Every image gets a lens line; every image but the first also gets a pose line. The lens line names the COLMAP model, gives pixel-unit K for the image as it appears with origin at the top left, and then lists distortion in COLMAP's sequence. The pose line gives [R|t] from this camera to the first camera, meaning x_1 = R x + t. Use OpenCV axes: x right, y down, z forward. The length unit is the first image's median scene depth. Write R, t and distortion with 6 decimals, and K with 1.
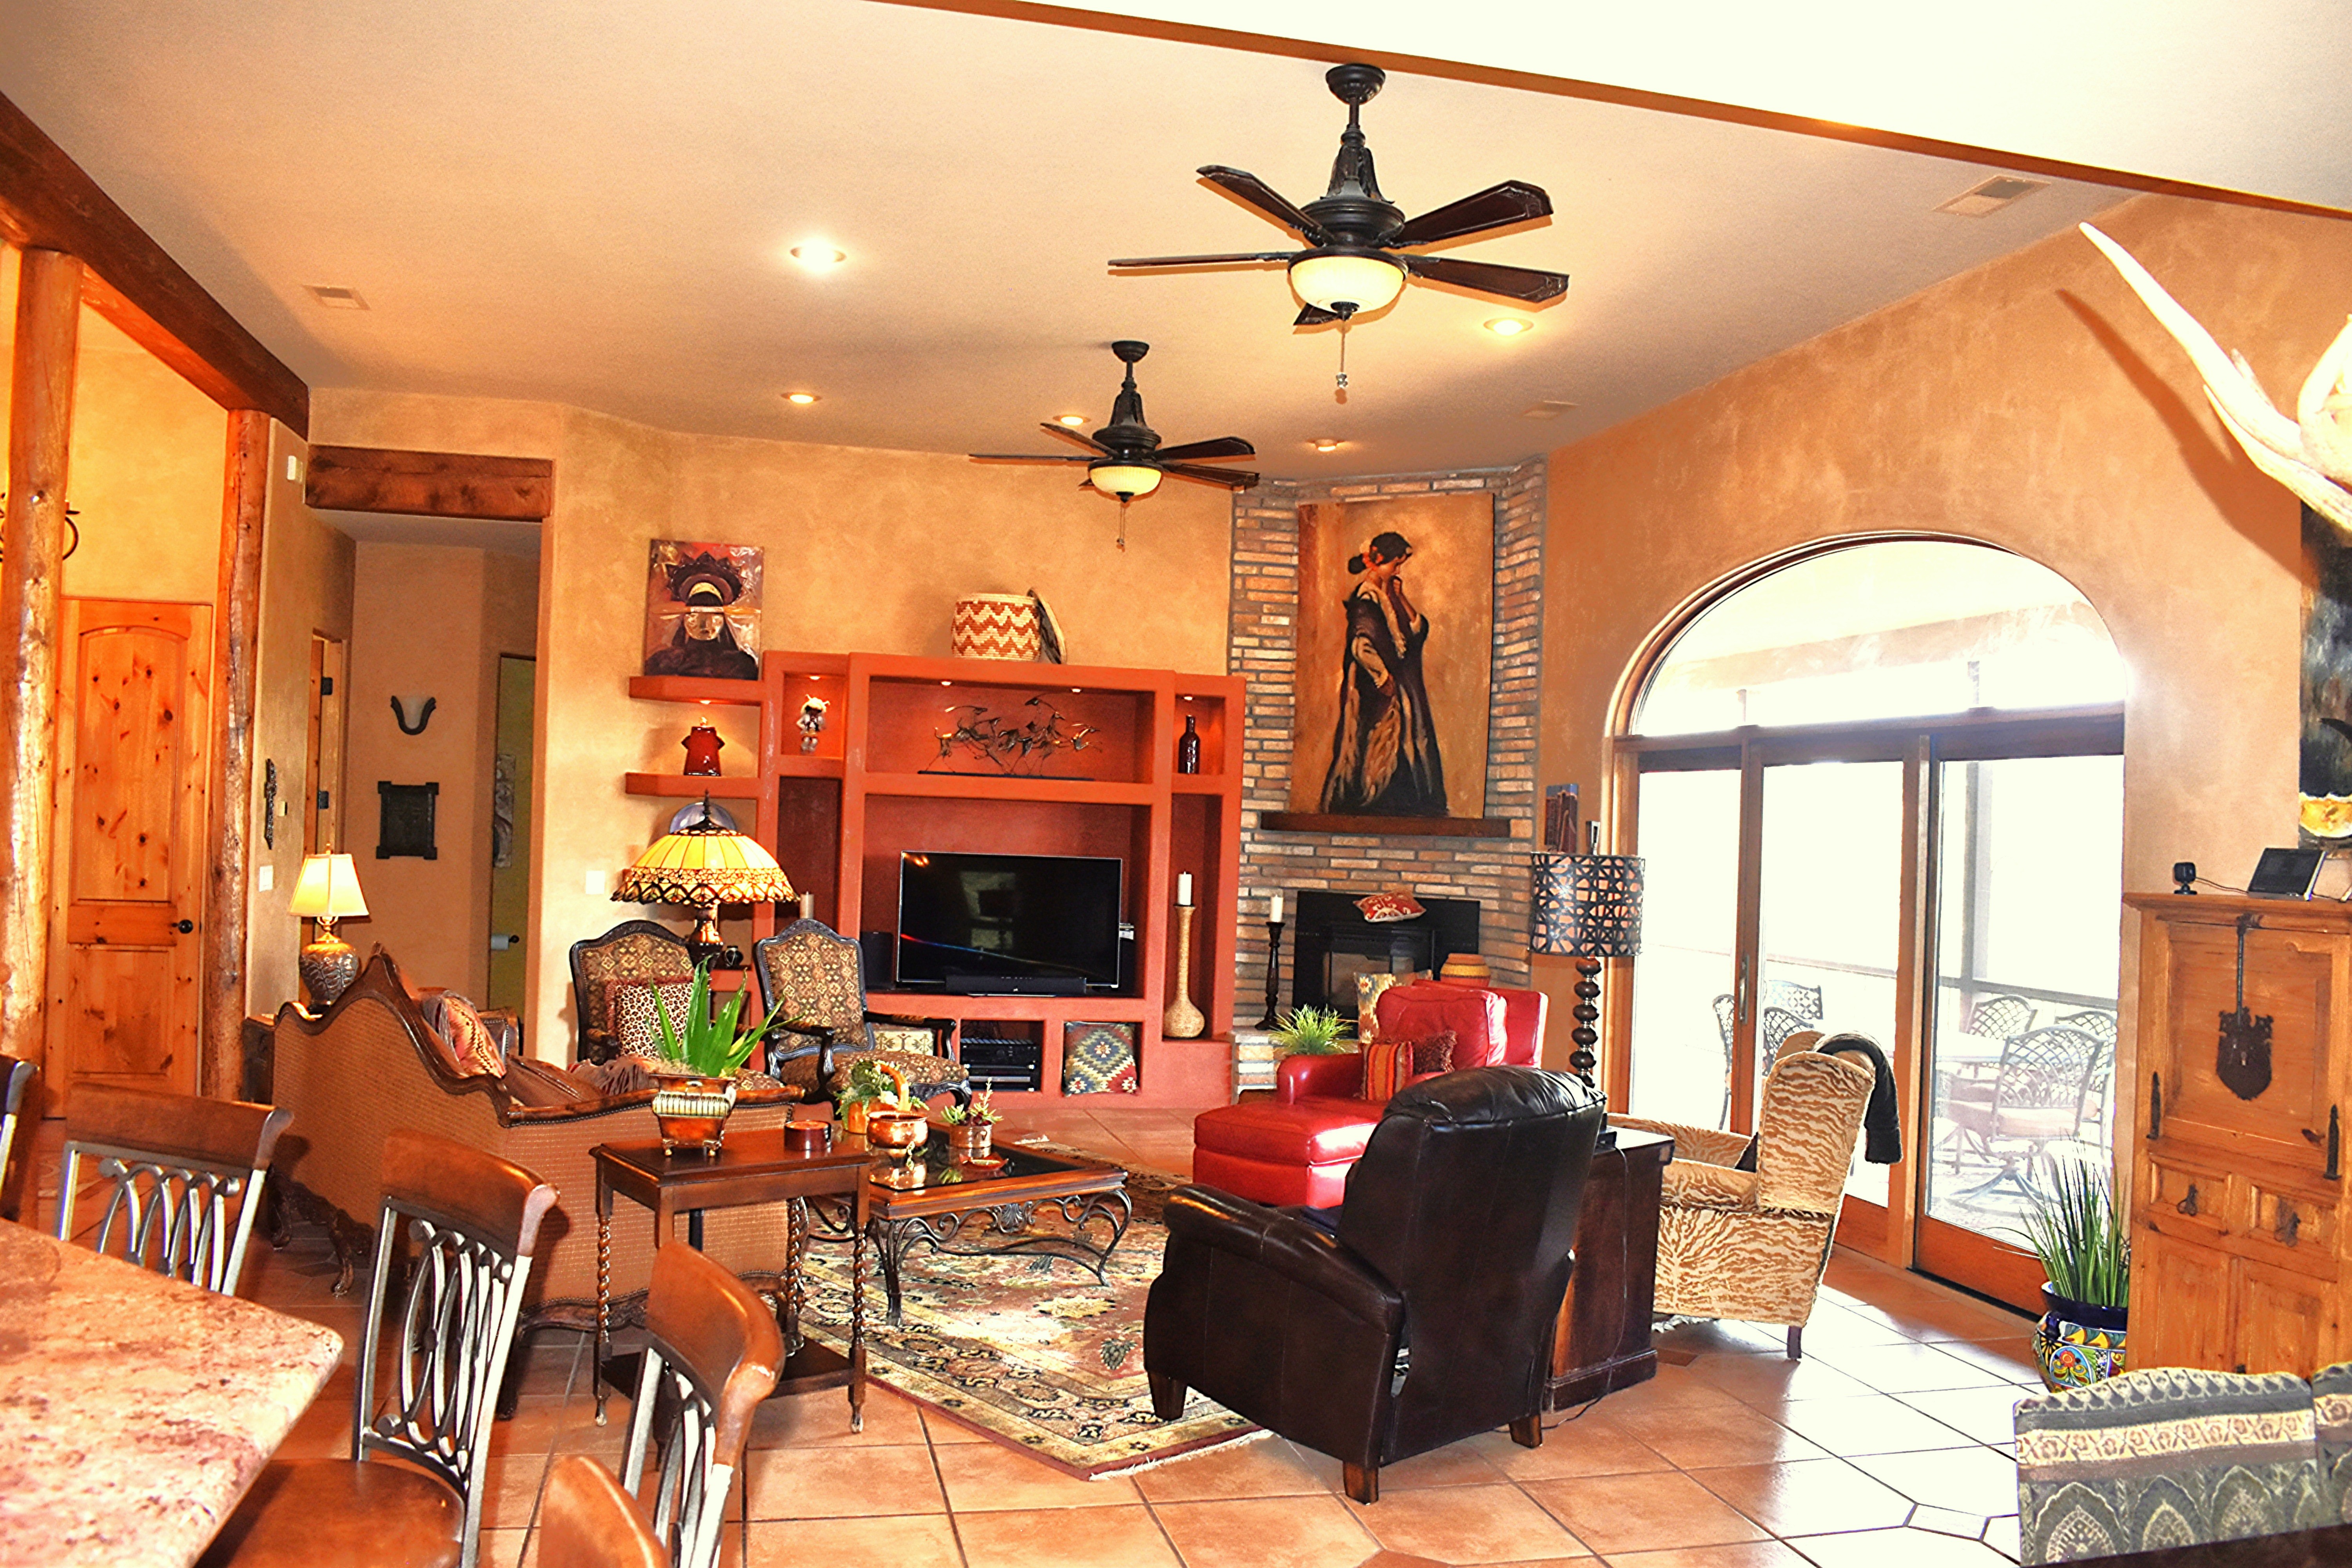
lens RADIAL K [[1860.5, 0, 1176.0], [0, 1860.5, 784.0], [0, 0, 1]] dist [-0.078418, -0.001814]
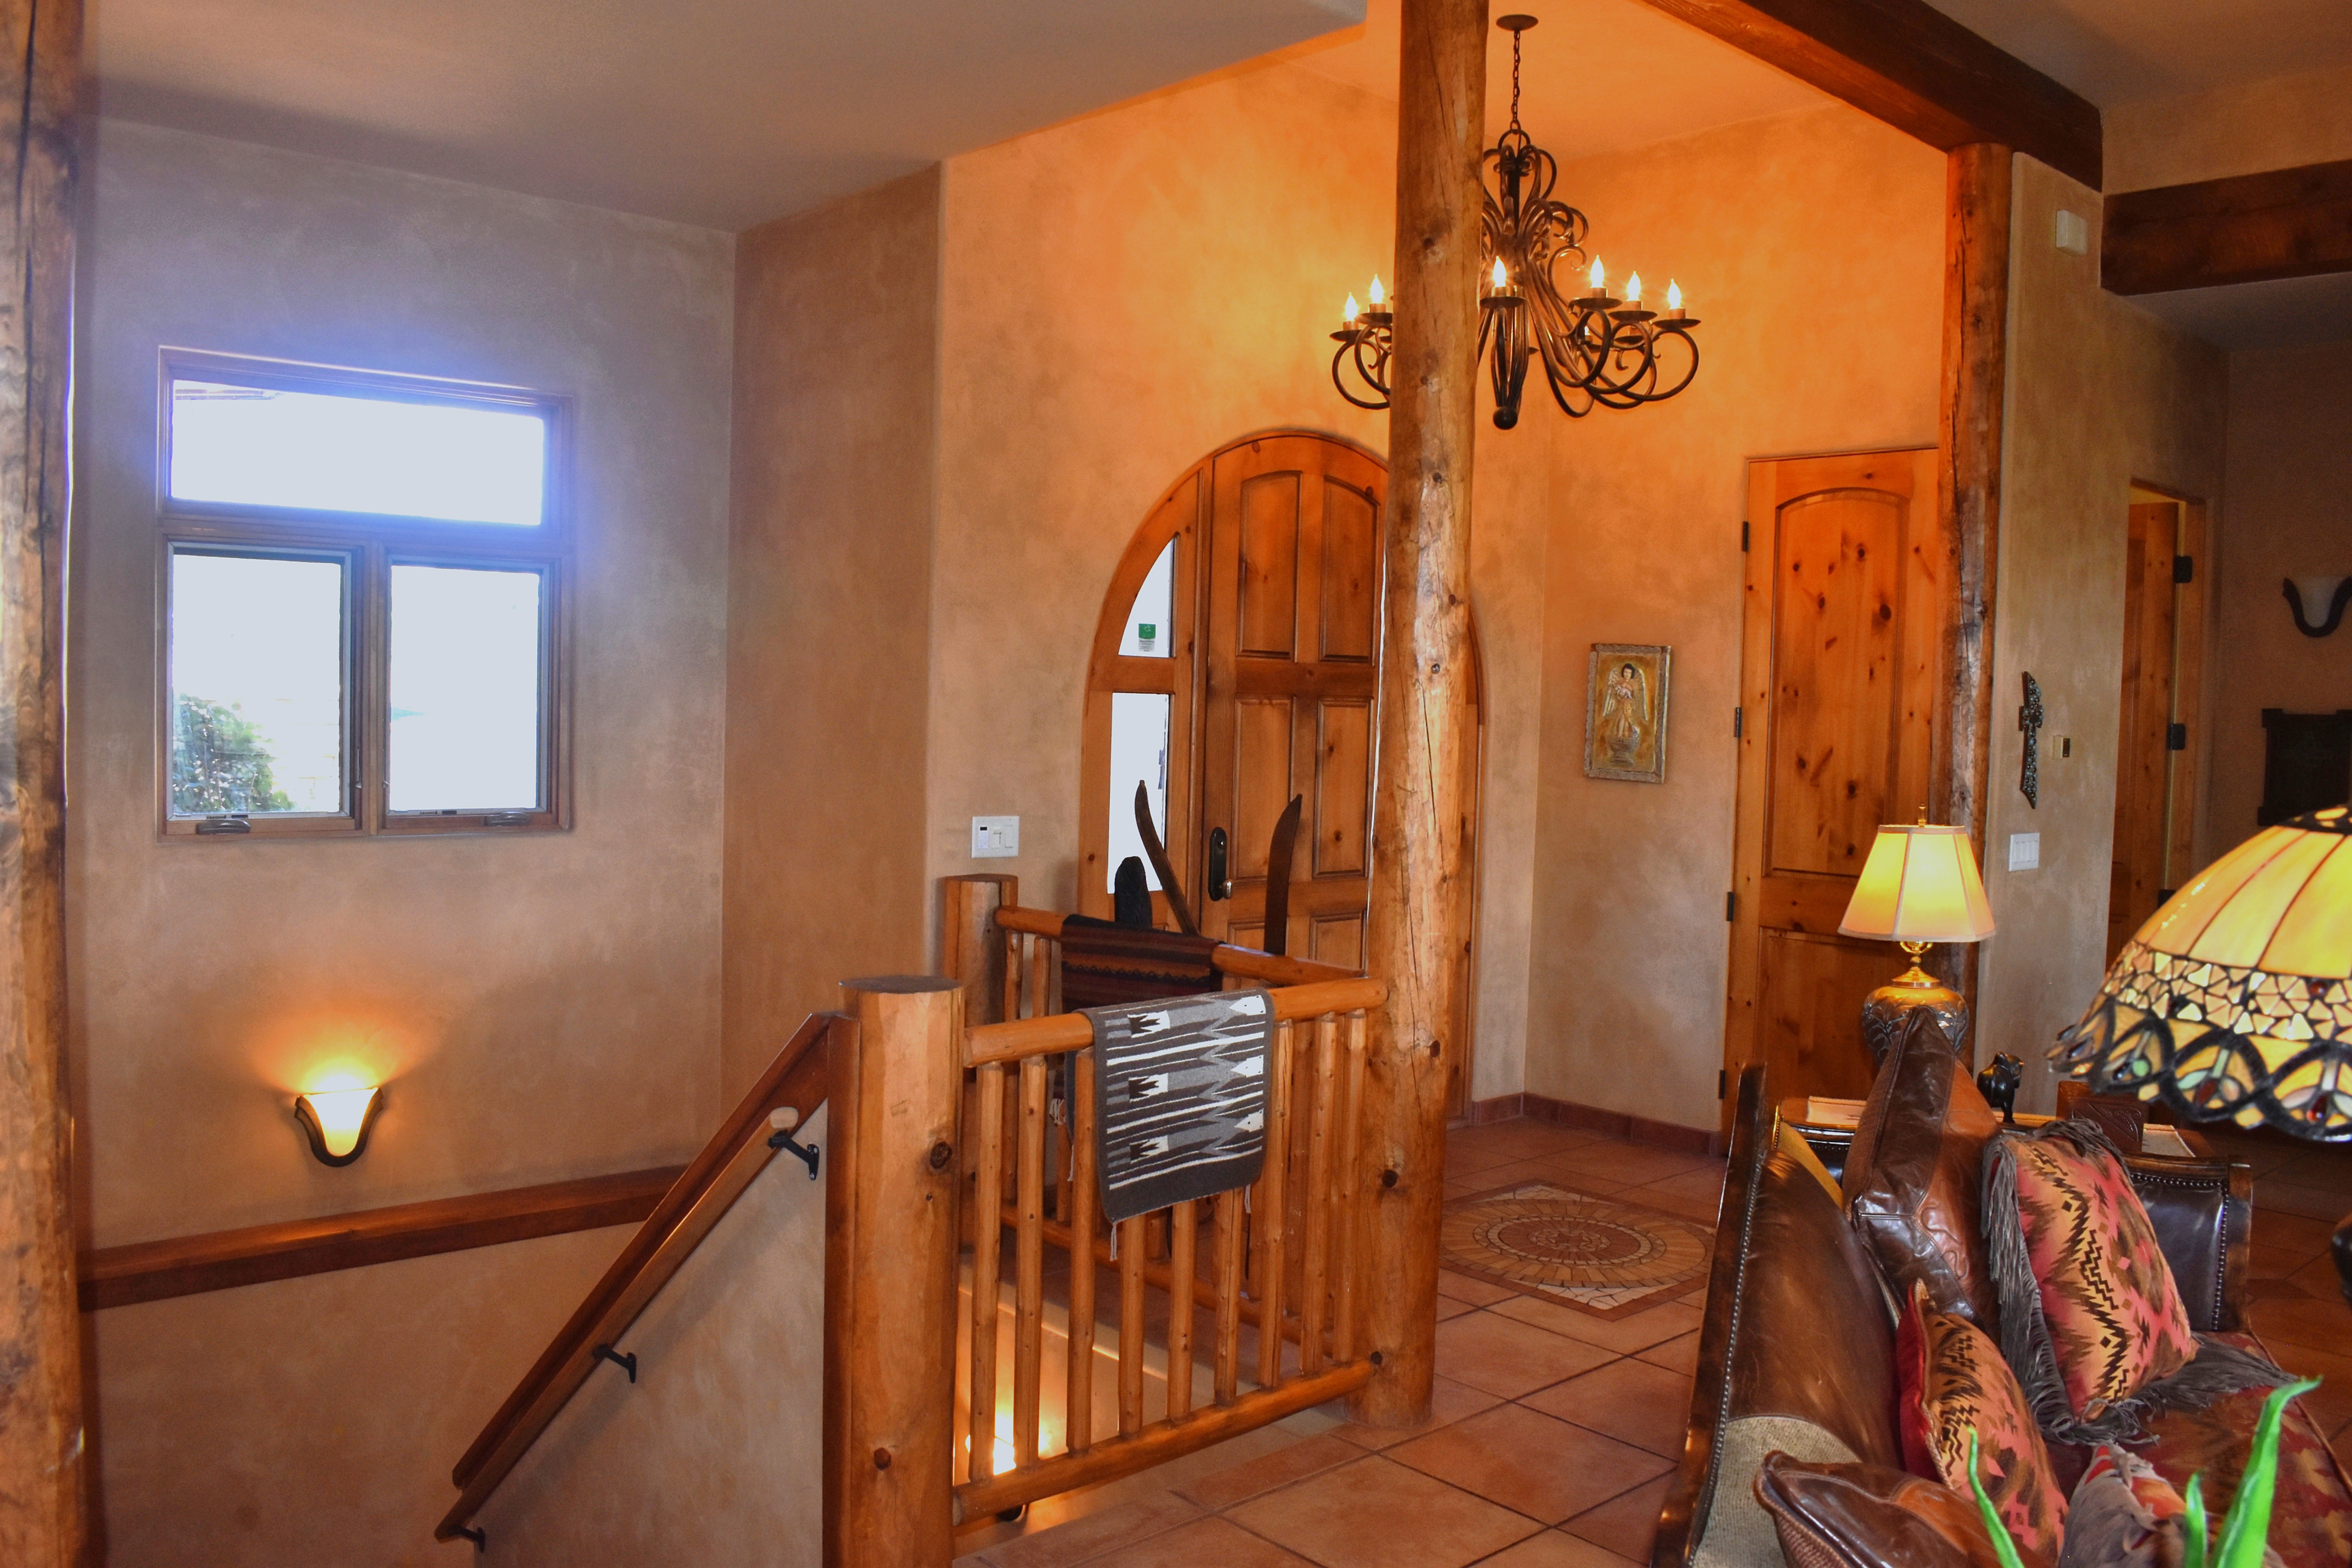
lens RADIAL K [[1860.5, 0, 1176.0], [0, 1860.5, 784.0], [0, 0, 1]] dist [-0.078418, -0.001814]
pose [[0.489664, 0.022113, -0.871631, -0.071261], [0.003514, 0.999620, 0.027334, 0.007890], [0.871904, -0.016447, 0.489400, 0.415726]]
